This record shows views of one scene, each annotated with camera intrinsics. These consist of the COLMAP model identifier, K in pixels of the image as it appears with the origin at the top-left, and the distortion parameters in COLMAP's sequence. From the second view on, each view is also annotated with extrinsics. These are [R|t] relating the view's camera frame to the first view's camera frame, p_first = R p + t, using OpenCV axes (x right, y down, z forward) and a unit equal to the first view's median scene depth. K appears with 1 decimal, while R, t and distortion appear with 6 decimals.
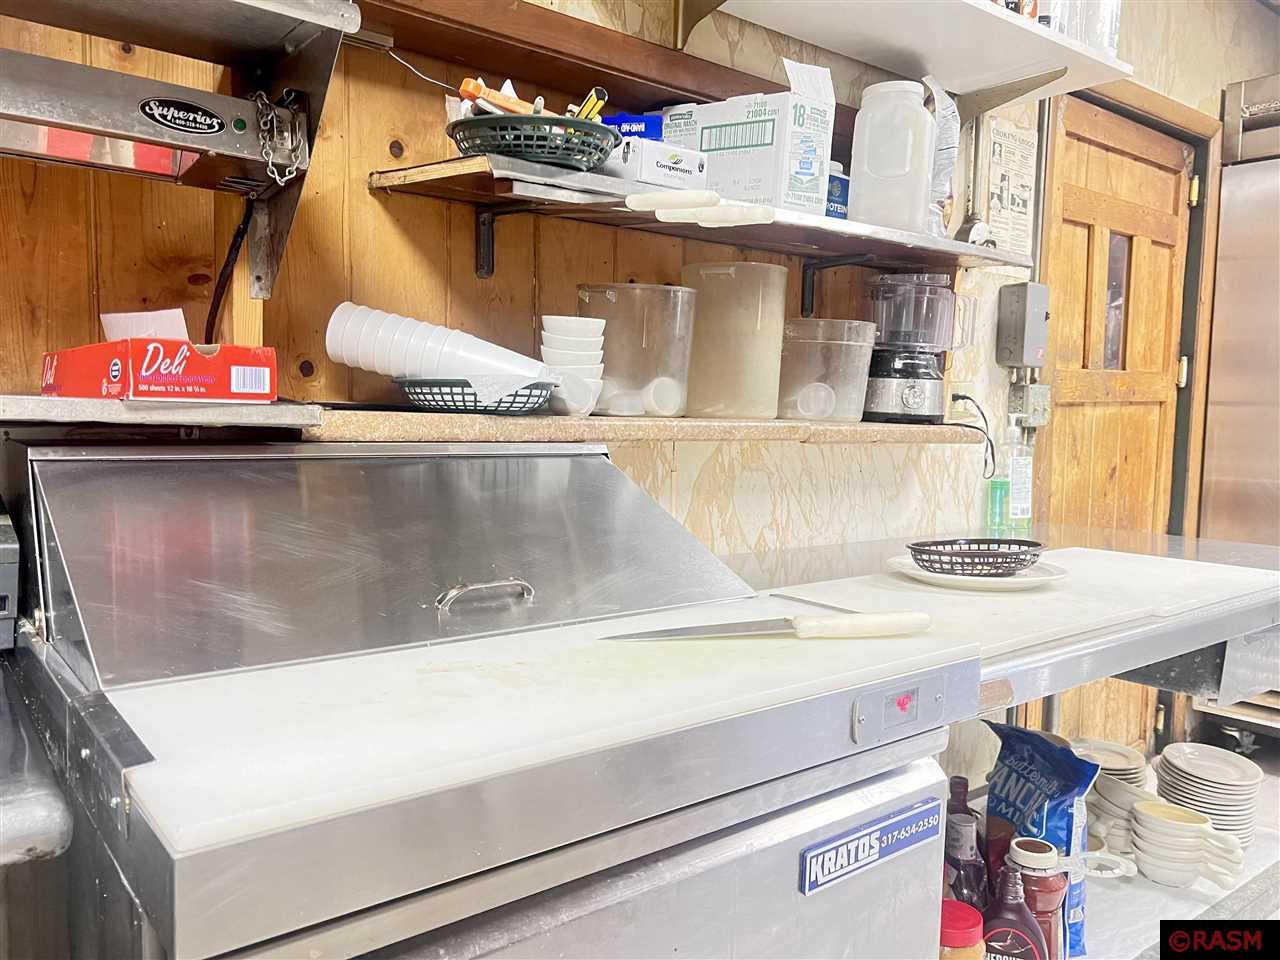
lens RADIAL K [[973.7, 0, 640.0], [0, 973.7, 480.0], [0, 0, 1]] dist [0.092422, -0.122053]
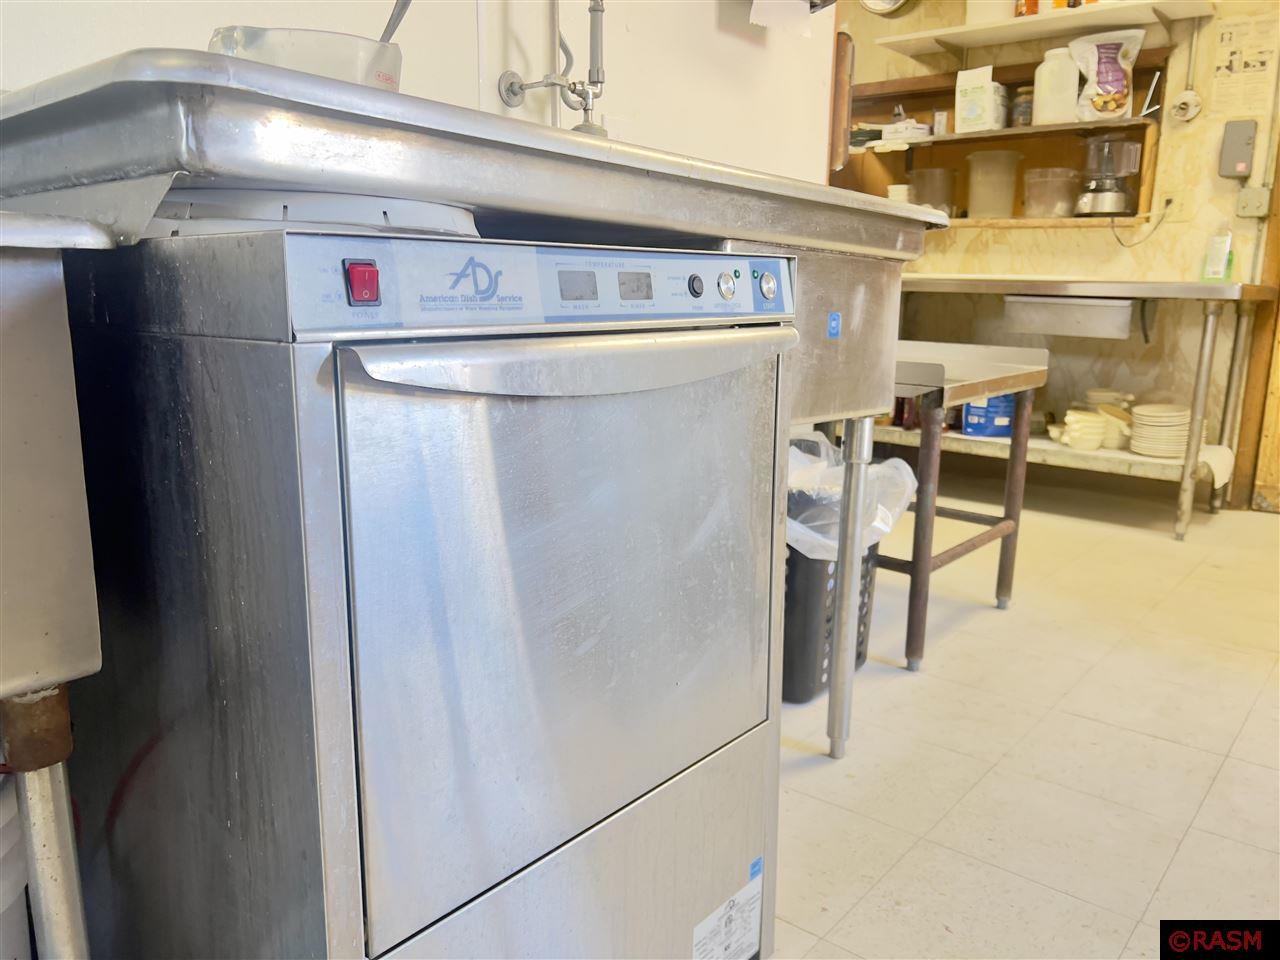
lens RADIAL K [[959.2, 0, 640.0], [0, 959.2, 480.0], [0, 0, 1]] dist [0.043310, -0.069624]
pose [[0.192506, 0.188659, -0.962990, 2.025153], [-0.085808, 0.980822, 0.174999, 0.190155], [0.977537, 0.048943, 0.205002, -0.210767]]
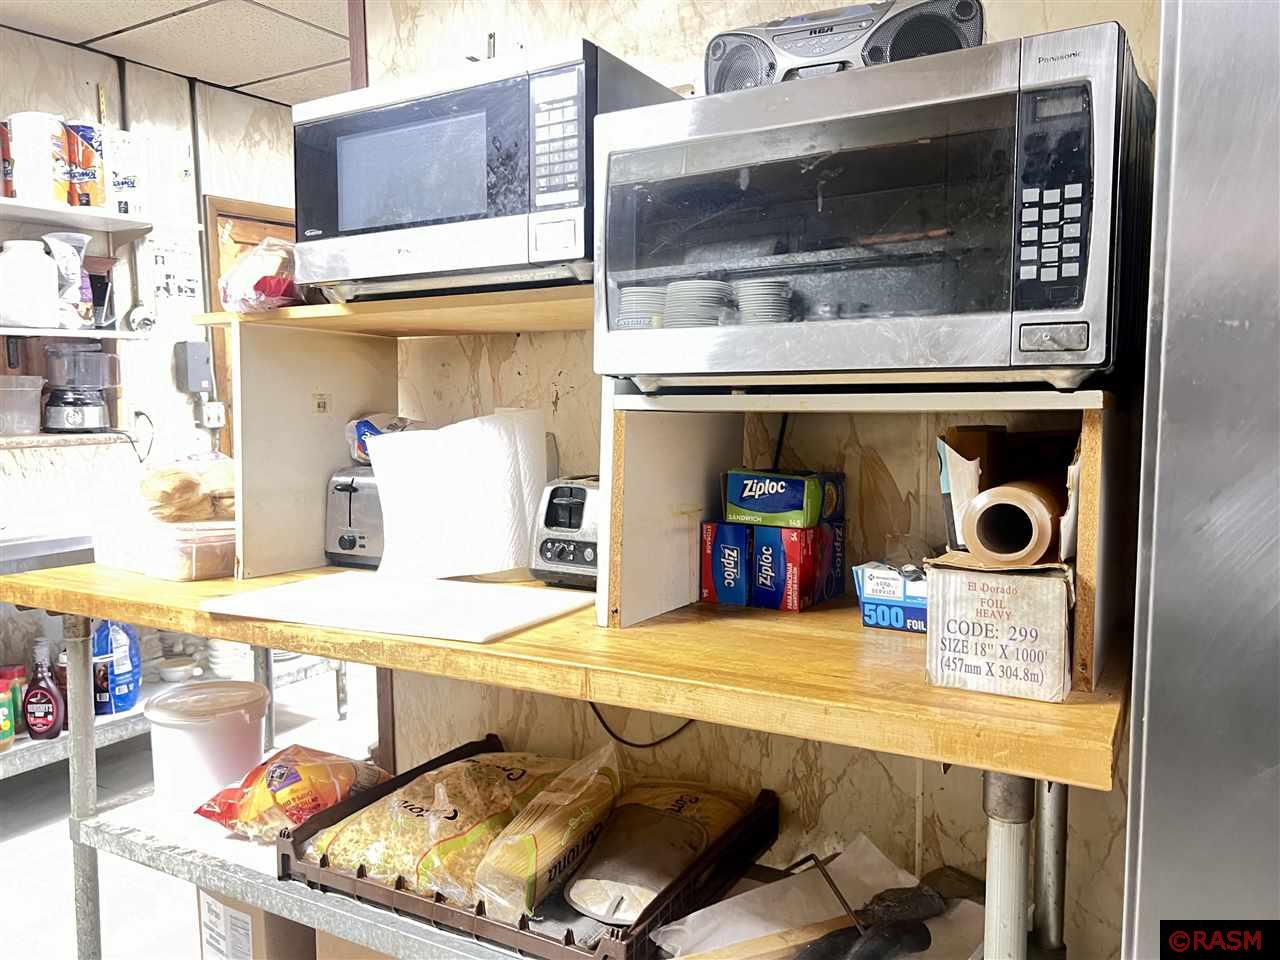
lens RADIAL K [[973.7, 0, 640.0], [0, 973.7, 480.0], [0, 0, 1]] dist [0.092422, -0.122053]
pose [[0.931885, -0.067598, 0.356399, 0.561138], [0.056146, 0.997522, 0.042394, 0.003188], [-0.358382, -0.019496, 0.933371, -0.927011]]
